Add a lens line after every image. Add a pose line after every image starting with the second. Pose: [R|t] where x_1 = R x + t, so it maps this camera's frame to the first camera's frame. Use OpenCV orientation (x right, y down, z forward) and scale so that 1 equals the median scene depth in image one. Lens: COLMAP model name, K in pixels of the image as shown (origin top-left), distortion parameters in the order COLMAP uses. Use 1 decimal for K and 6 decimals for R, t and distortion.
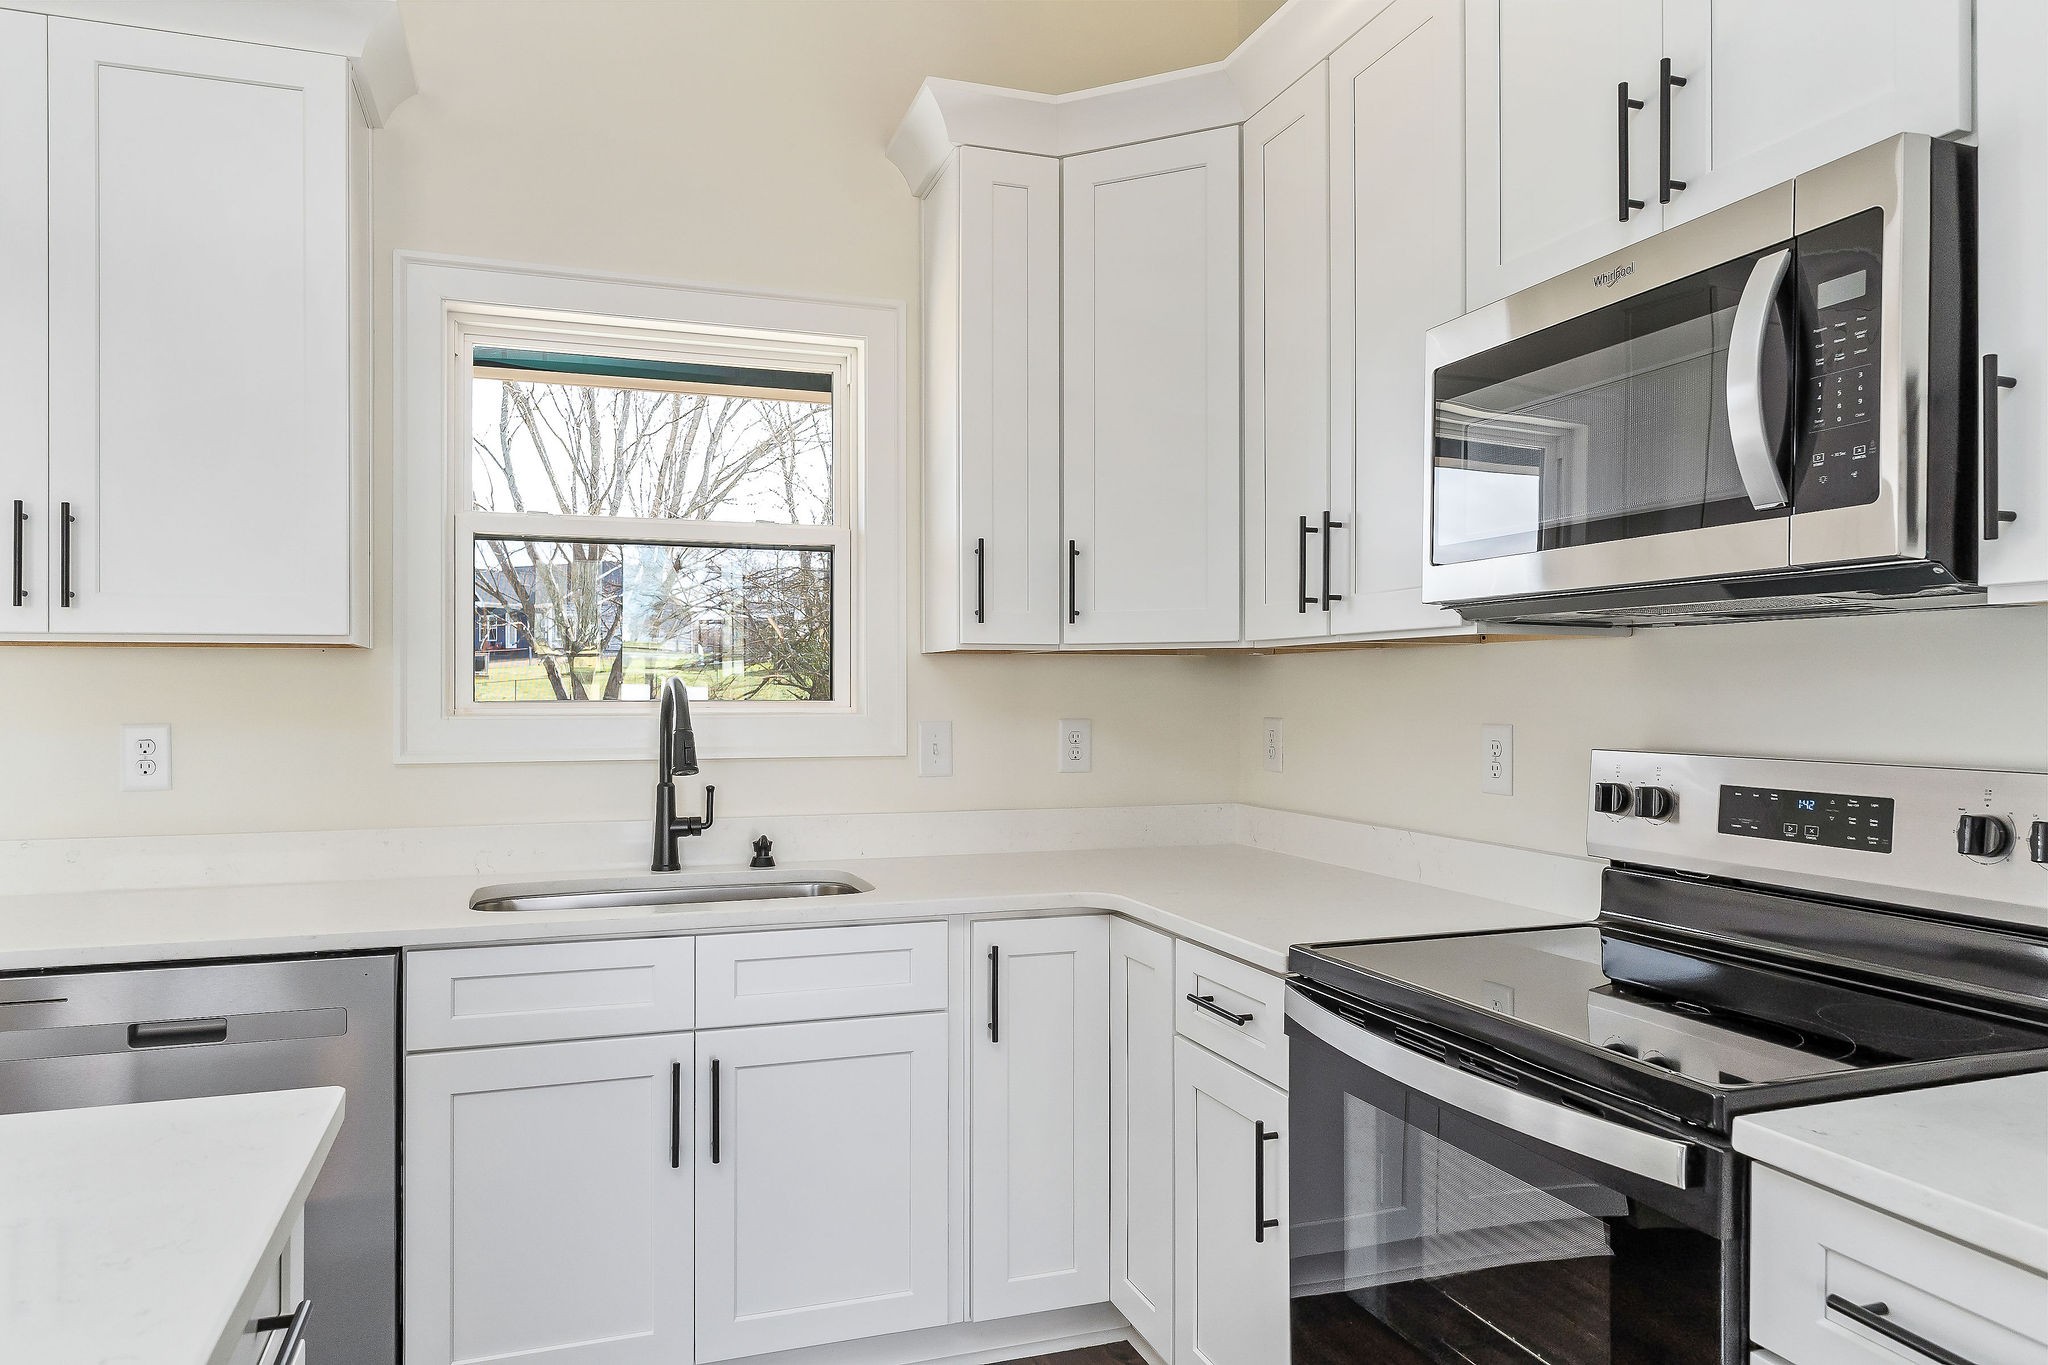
lens RADIAL K [[1337.1, 0, 1036.8], [0, 1337.1, 692.6], [0, 0, 1]] dist [-0.004945, 0.000960]
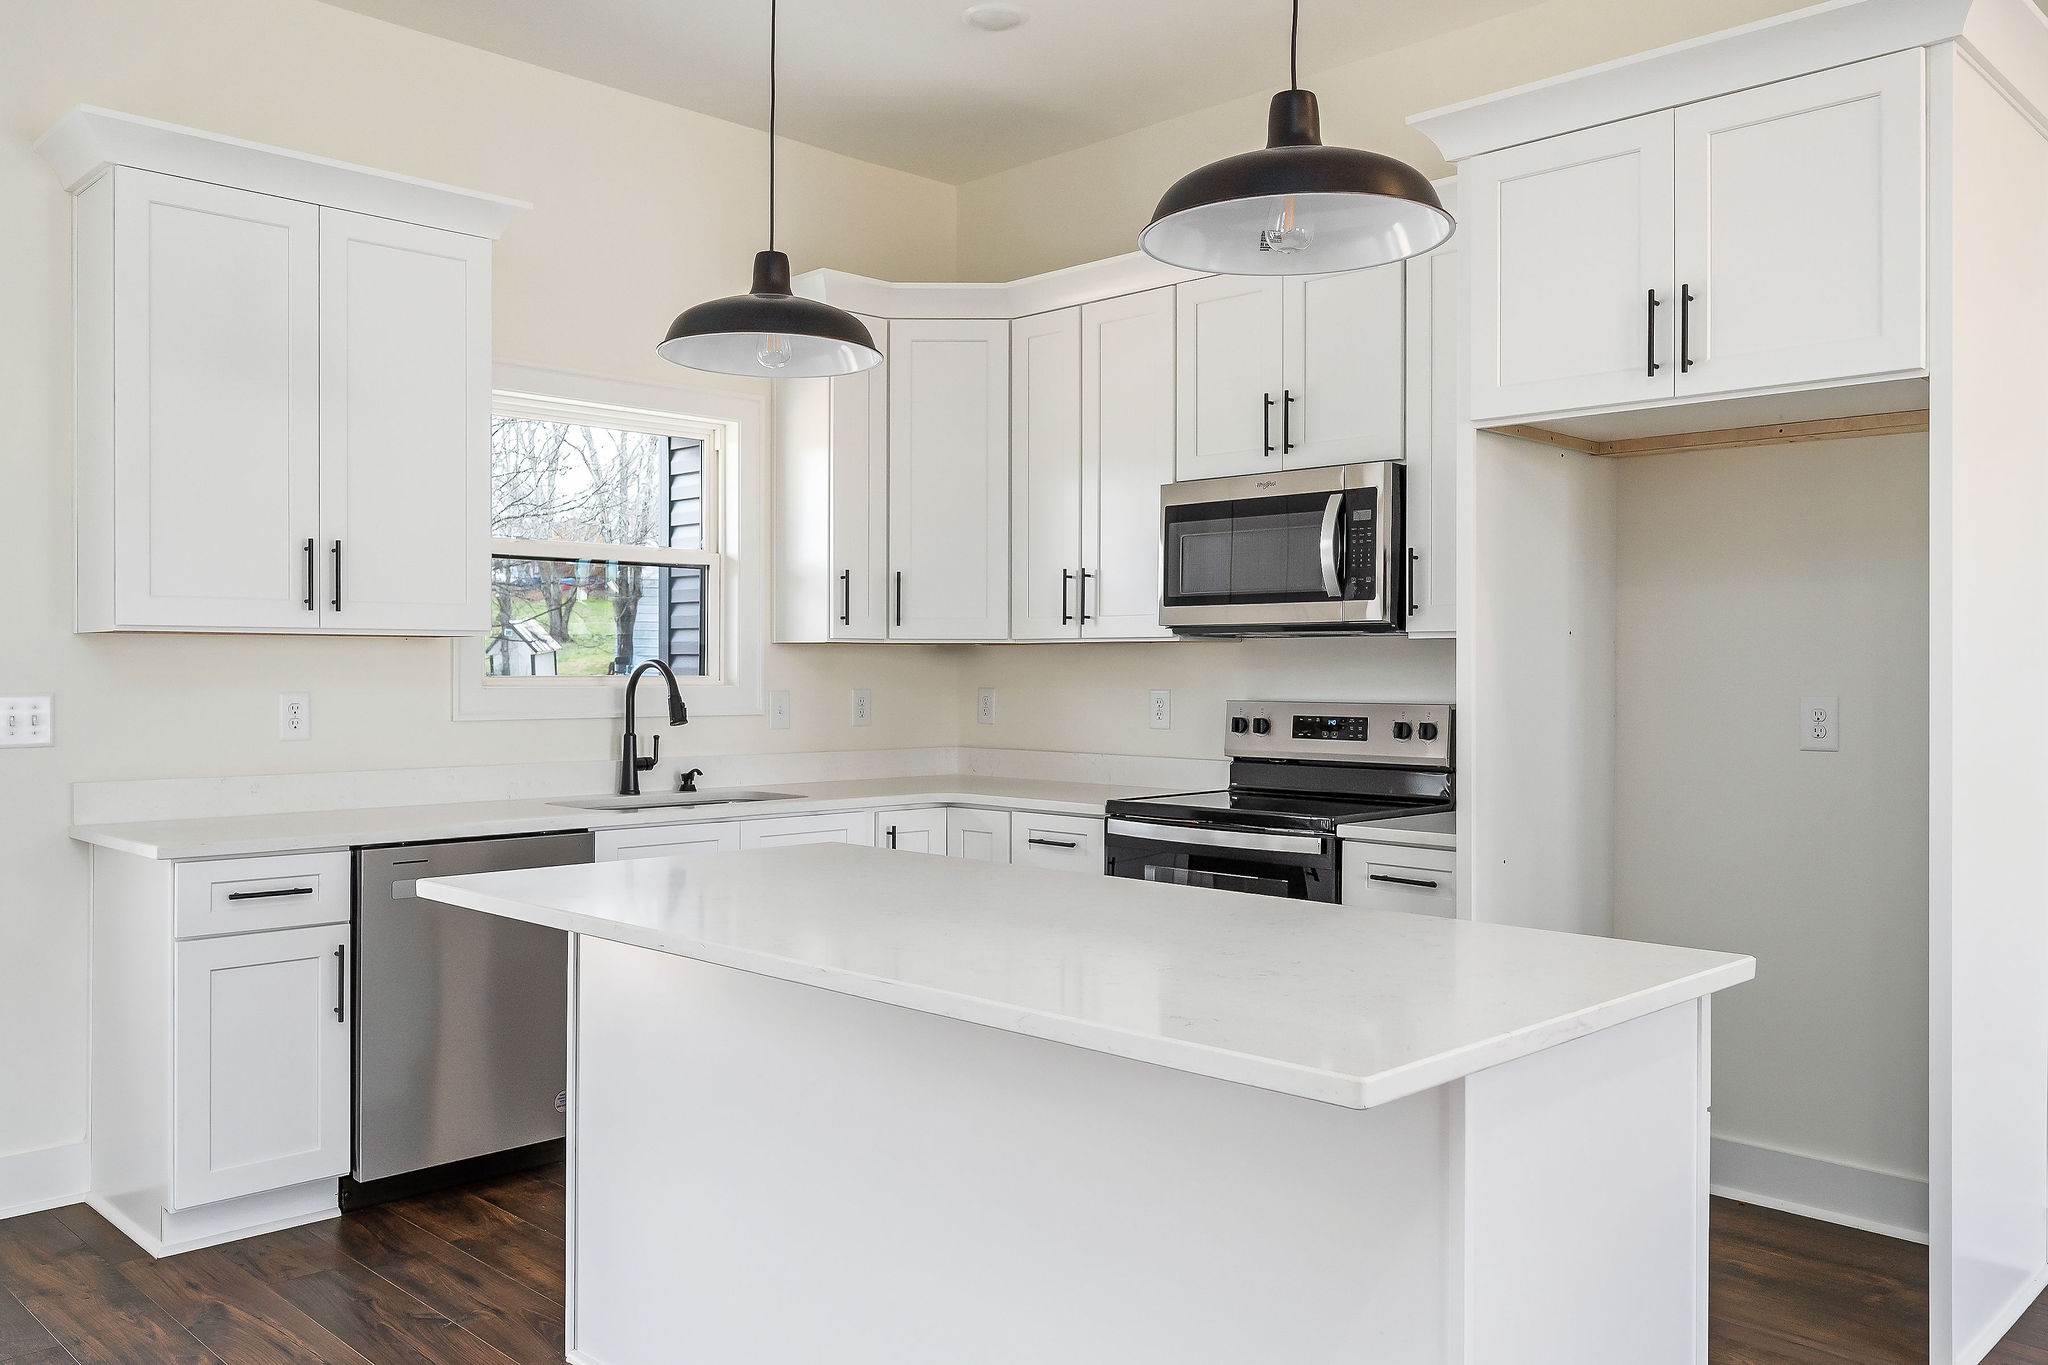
lens RADIAL K [[1606.9, 0, 1024.0], [0, 1606.9, 682.5], [0, 0, 1]] dist [-0.000423, 0.000038]
pose [[0.906997, -0.000623, 0.421137, -0.971844], [-0.002514, 0.999973, 0.006893, 0.000933], [-0.421130, -0.007310, 0.906971, -1.155737]]
